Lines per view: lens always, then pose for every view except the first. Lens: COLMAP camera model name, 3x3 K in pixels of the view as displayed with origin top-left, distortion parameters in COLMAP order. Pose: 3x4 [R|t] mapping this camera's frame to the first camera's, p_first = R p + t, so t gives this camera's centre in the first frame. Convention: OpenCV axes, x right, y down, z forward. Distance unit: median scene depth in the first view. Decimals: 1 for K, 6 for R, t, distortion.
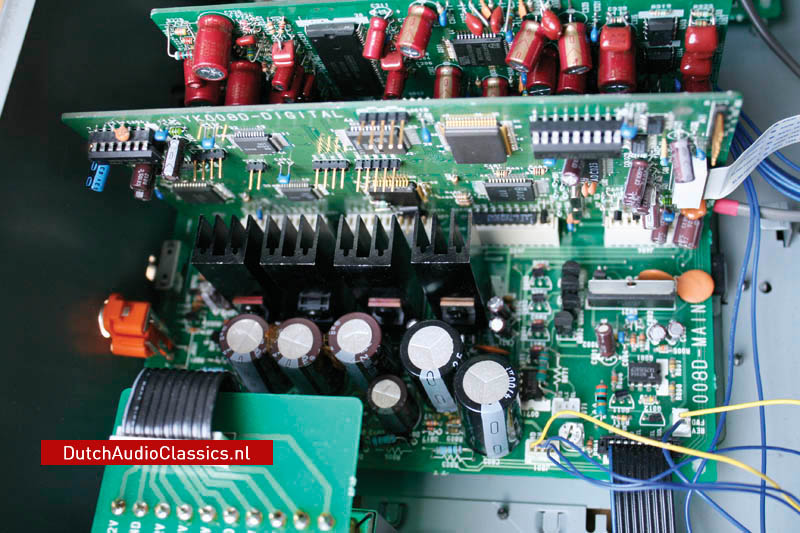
lens RADIAL K [[999.5, 0, 402.7], [0, 999.5, 265.8], [0, 0, 1]] dist [-0.085863, 0.000000]
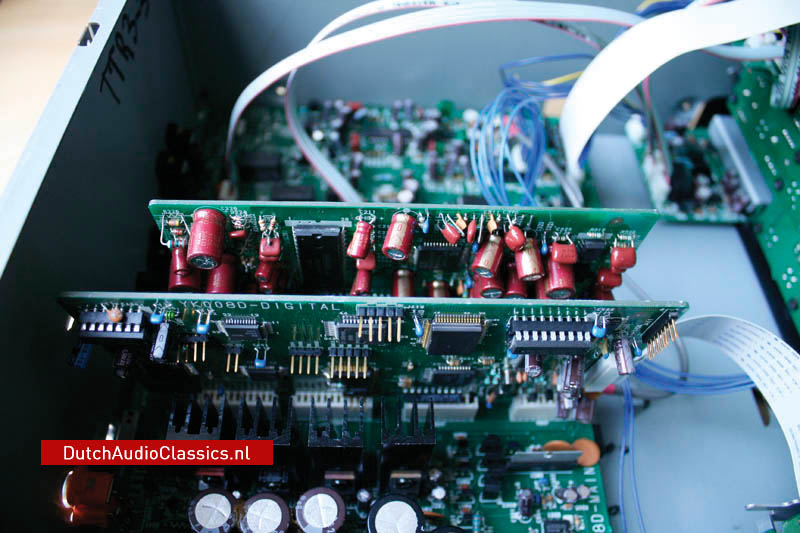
lens RADIAL K [[640.3, 0, 397.4], [0, 640.3, 266.7], [0, 0, 1]] dist [-0.133883, 0.039264]
pose [[0.966150, 0.057292, 0.251540, -0.154148], [-0.003271, 0.977671, -0.210115, -0.044824], [-0.257962, 0.202180, 0.944764, 0.290206]]
